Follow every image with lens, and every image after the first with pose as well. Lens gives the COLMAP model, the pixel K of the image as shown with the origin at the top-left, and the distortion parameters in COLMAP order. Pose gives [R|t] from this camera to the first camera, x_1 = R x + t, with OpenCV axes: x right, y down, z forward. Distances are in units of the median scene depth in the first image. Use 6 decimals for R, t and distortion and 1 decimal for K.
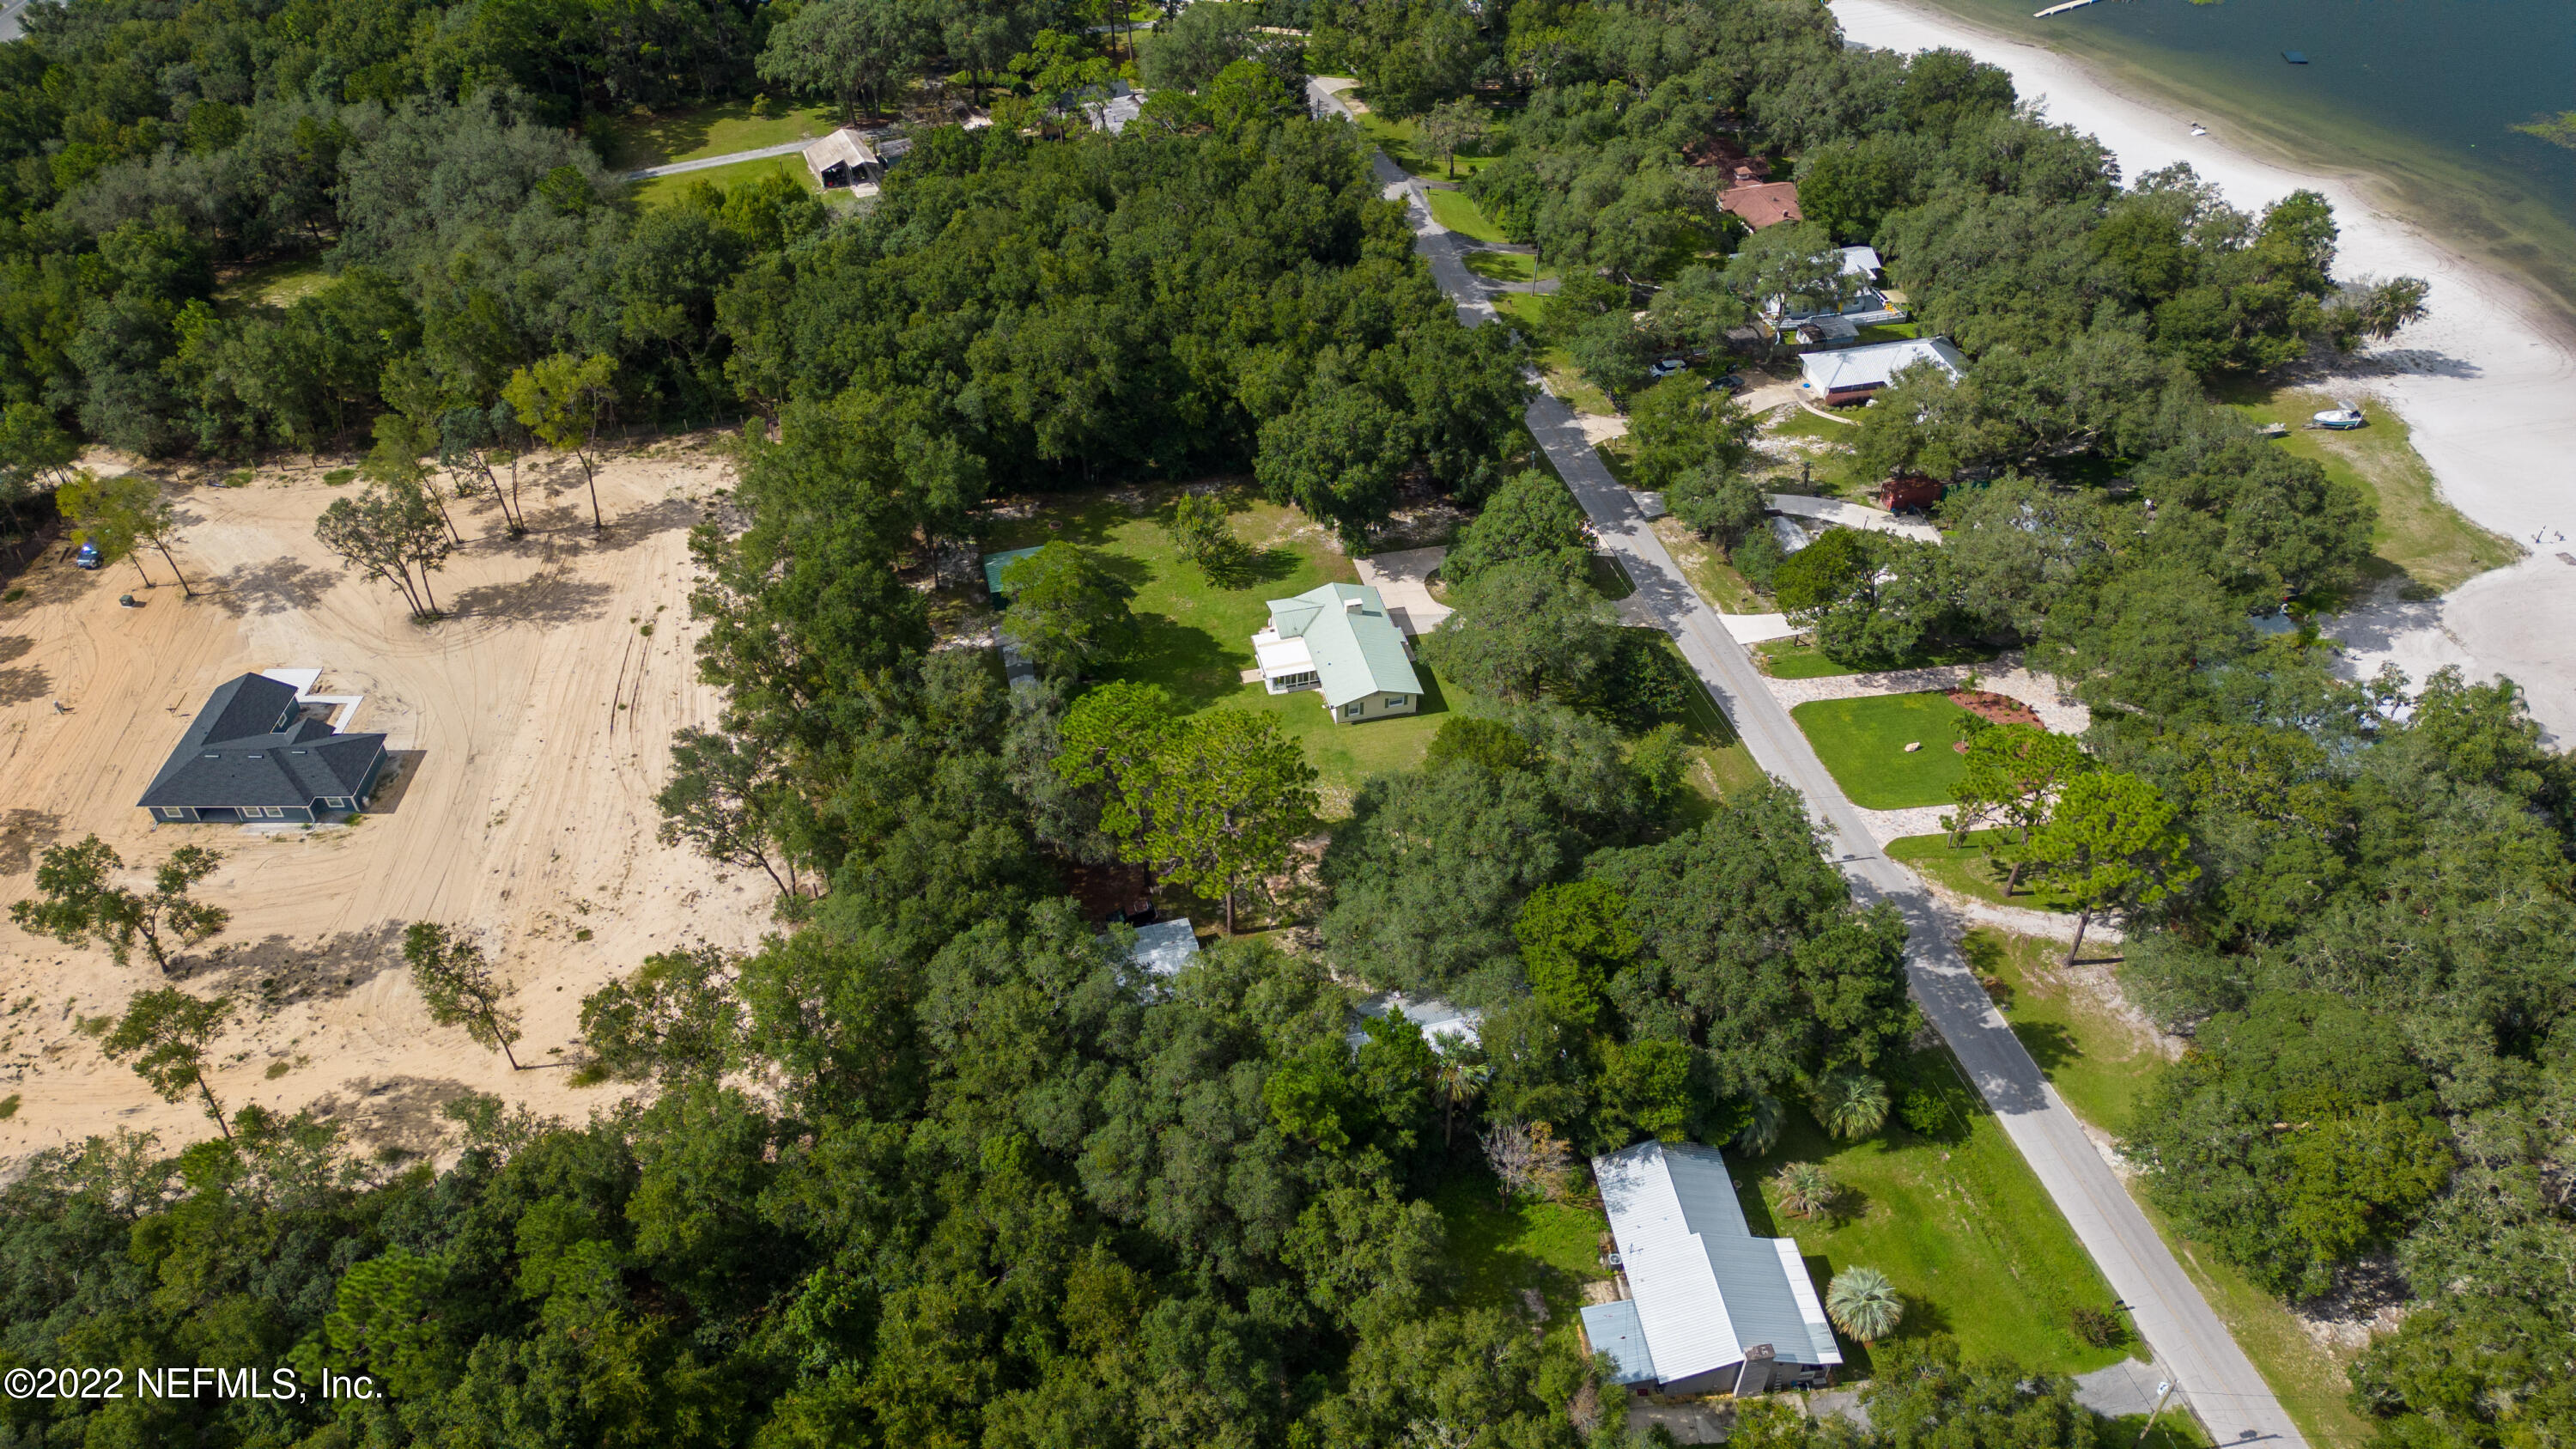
lens RADIAL K [[1800.7, 0, 1290.7], [0, 1800.7, 722.7], [0, 0, 1]] dist [0.073938, -0.071787]
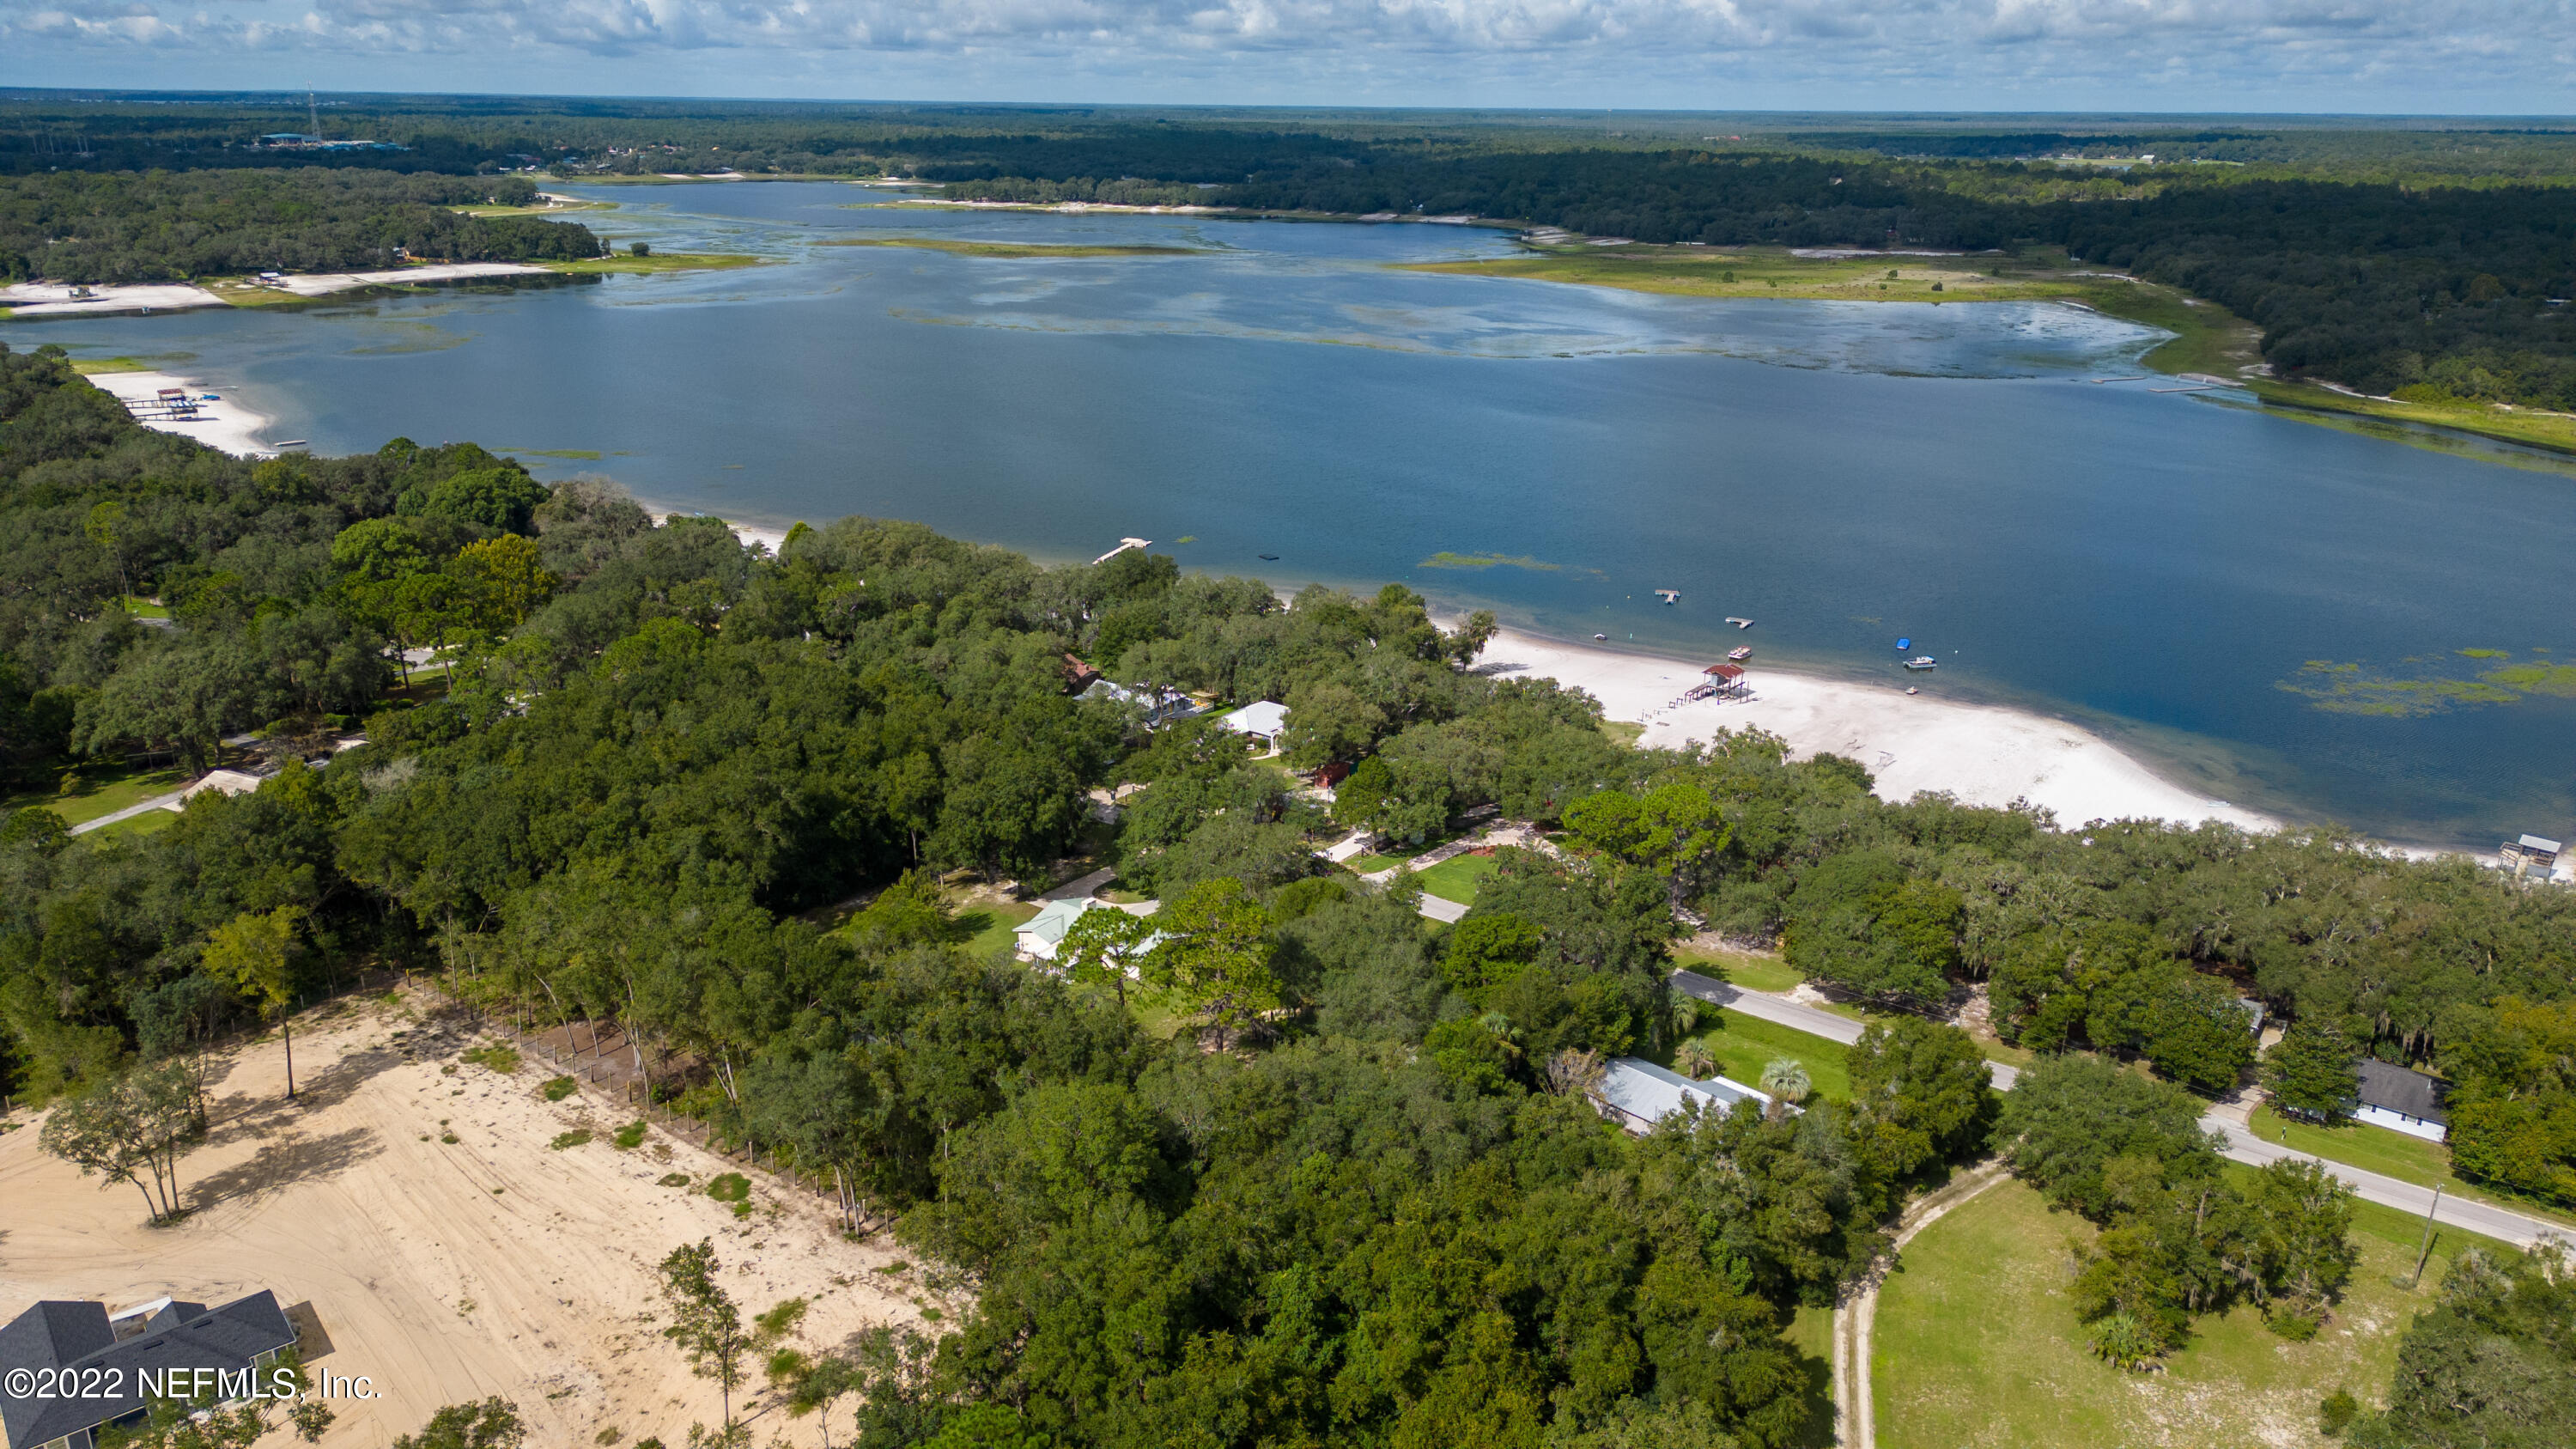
lens RADIAL K [[1800.7, 0, 1290.7], [0, 1800.7, 722.7], [0, 0, 1]] dist [0.073938, -0.071787]
pose [[0.770223, -0.197142, 0.606540, -0.577158], [0.414796, 0.877253, -0.241603, 0.177853], [-0.484459, 0.437678, 0.757454, -0.027460]]
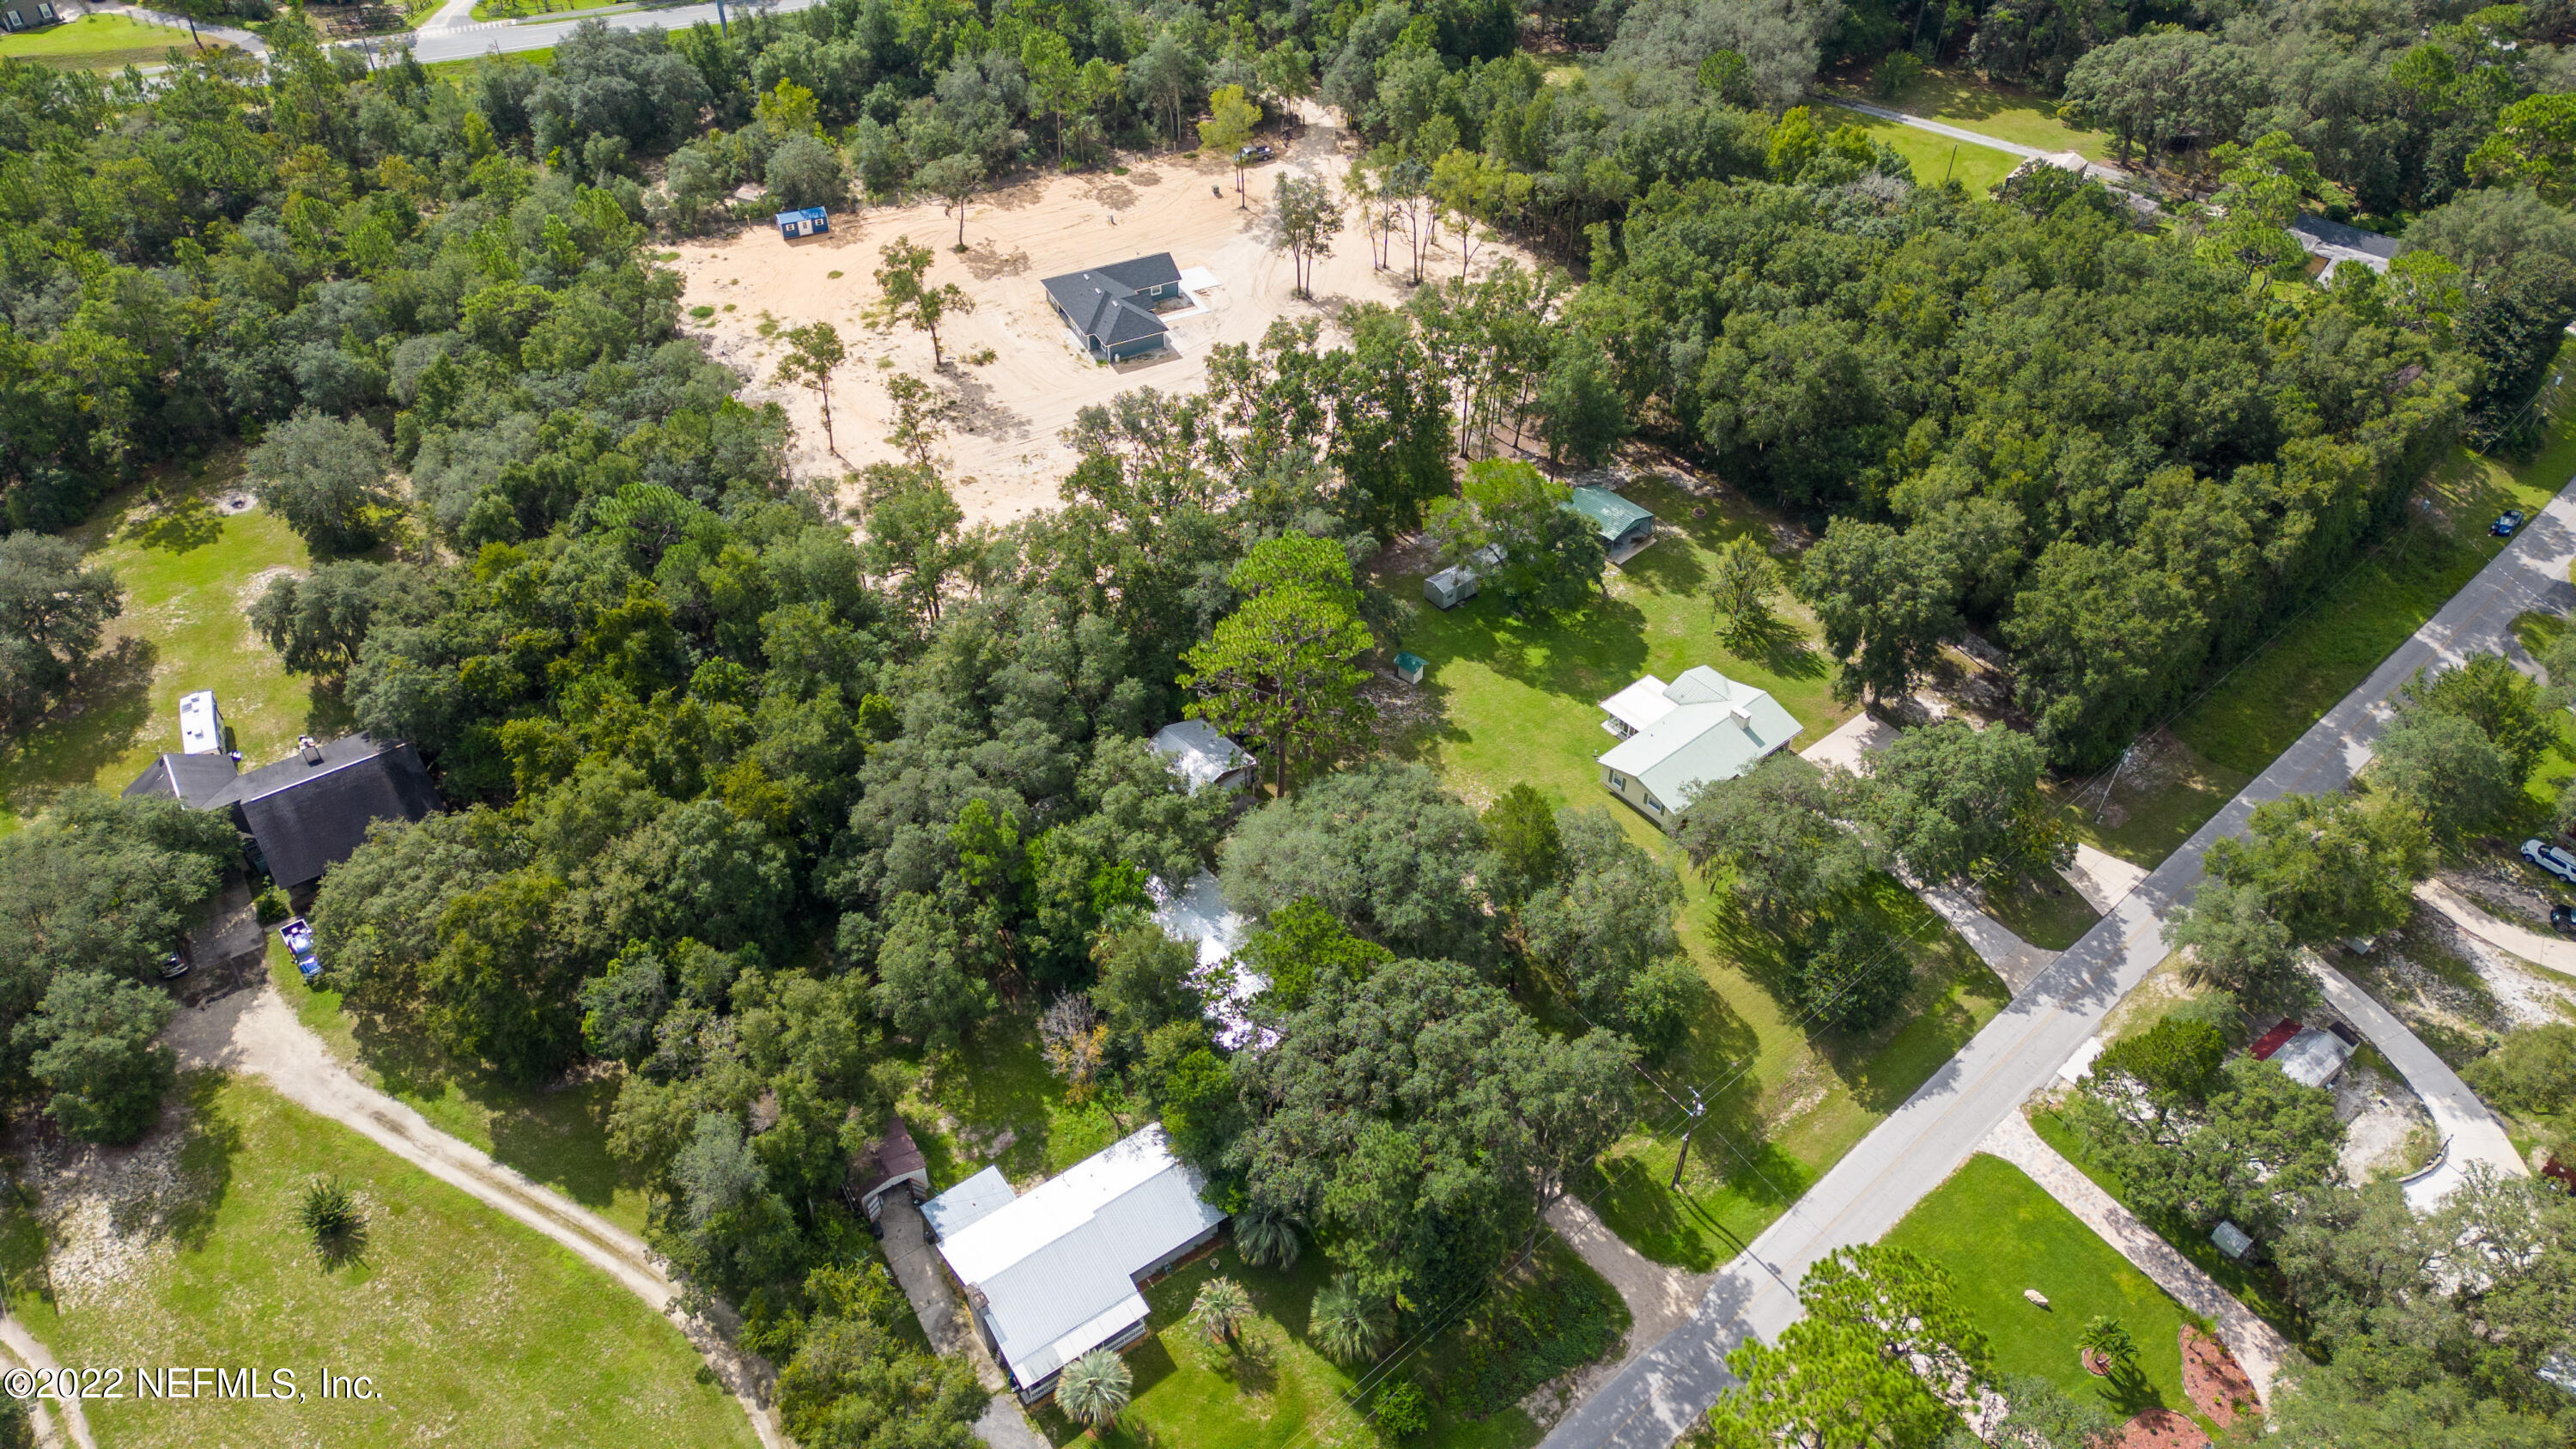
lens RADIAL K [[1800.7, 0, 1290.7], [0, 1800.7, 722.7], [0, 0, 1]] dist [0.073938, -0.071787]
pose [[0.452588, 0.596550, -0.662791, 0.545972], [-0.594825, 0.755714, 0.274008, -0.180091], [0.664340, 0.270232, 0.696870, 0.226853]]
